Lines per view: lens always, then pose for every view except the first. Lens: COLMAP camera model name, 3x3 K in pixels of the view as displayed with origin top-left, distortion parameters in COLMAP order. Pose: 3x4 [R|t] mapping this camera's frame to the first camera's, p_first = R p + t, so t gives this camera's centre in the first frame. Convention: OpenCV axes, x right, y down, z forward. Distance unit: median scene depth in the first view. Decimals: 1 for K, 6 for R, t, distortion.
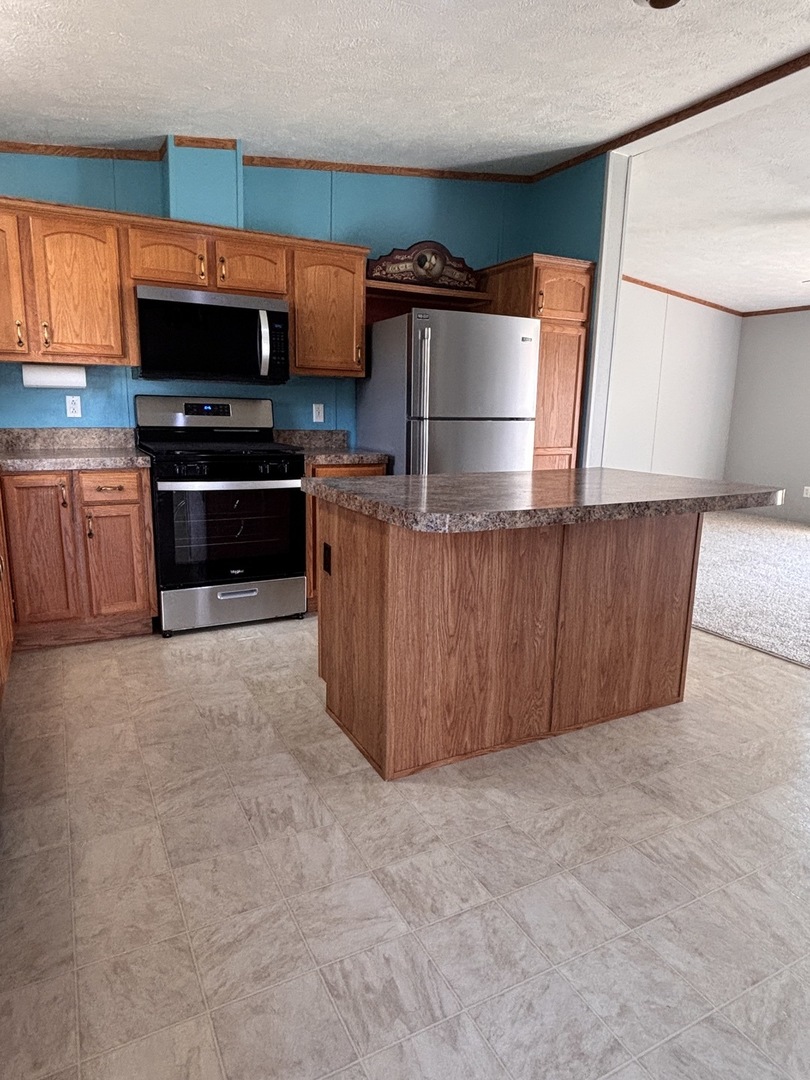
lens RADIAL K [[650.7, 0, 413.4], [0, 650.7, 535.4], [0, 0, 1]] dist [0.022036, -0.013357]
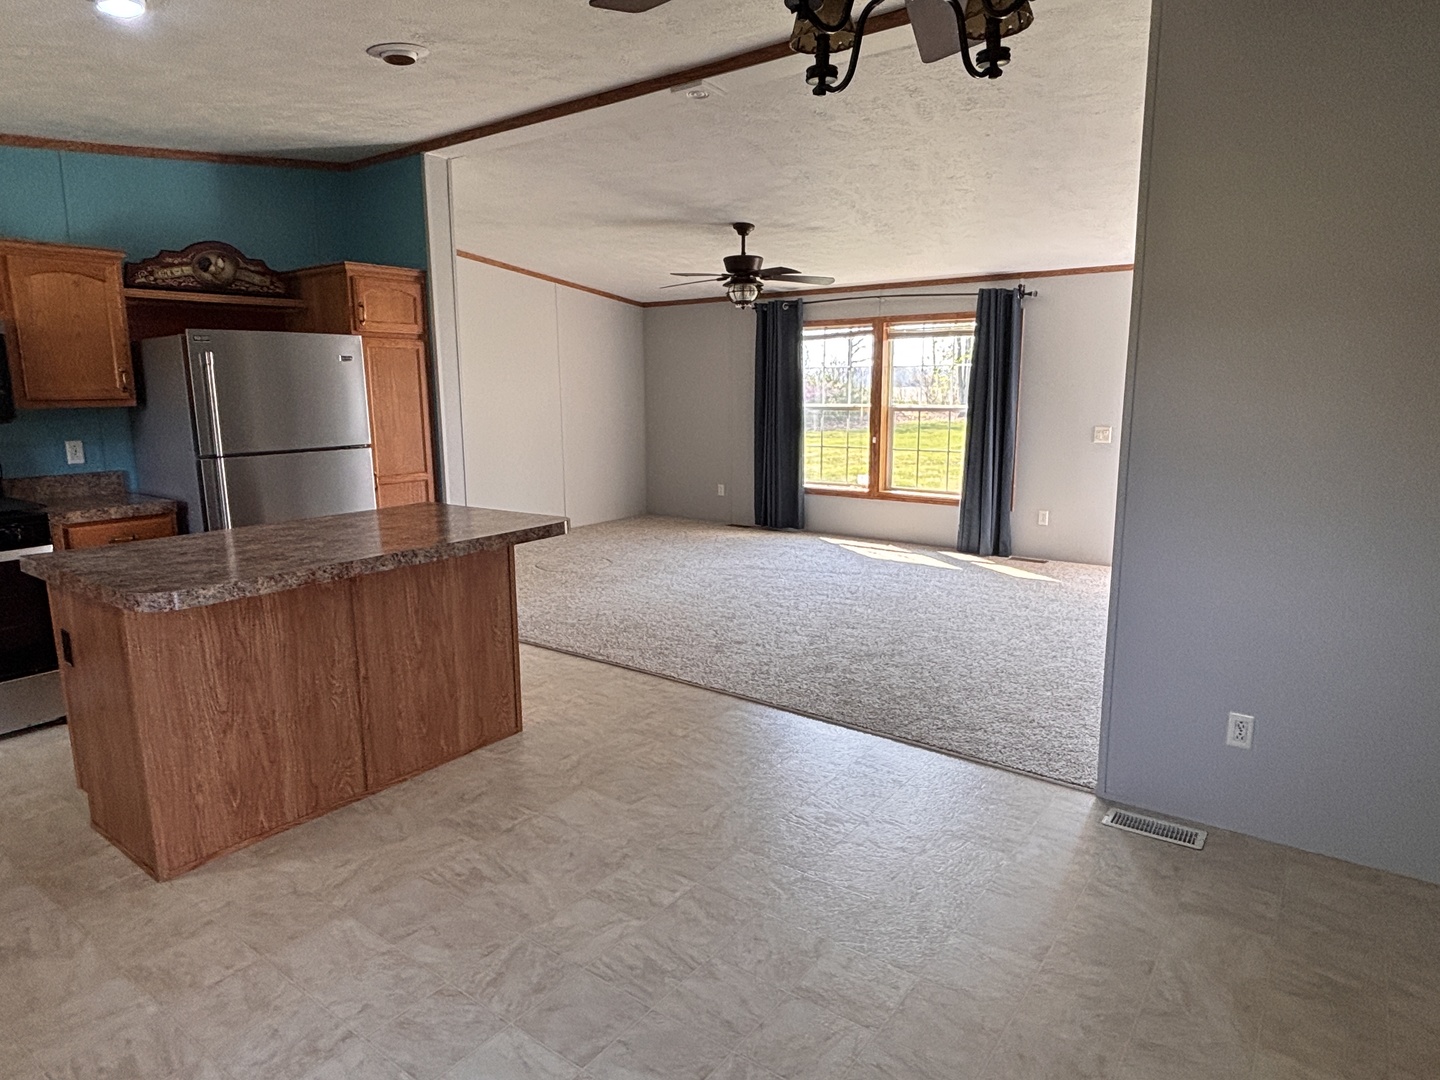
lens RADIAL K [[861.4, 0, 722.2], [0, 861.4, 526.8], [0, 0, 1]] dist [0.007264, -0.011911]
pose [[0.908277, -0.100168, 0.406201, 0.178551], [0.109196, 0.994020, 0.000956, -0.025139], [-0.403867, 0.043487, 0.913783, -0.335410]]
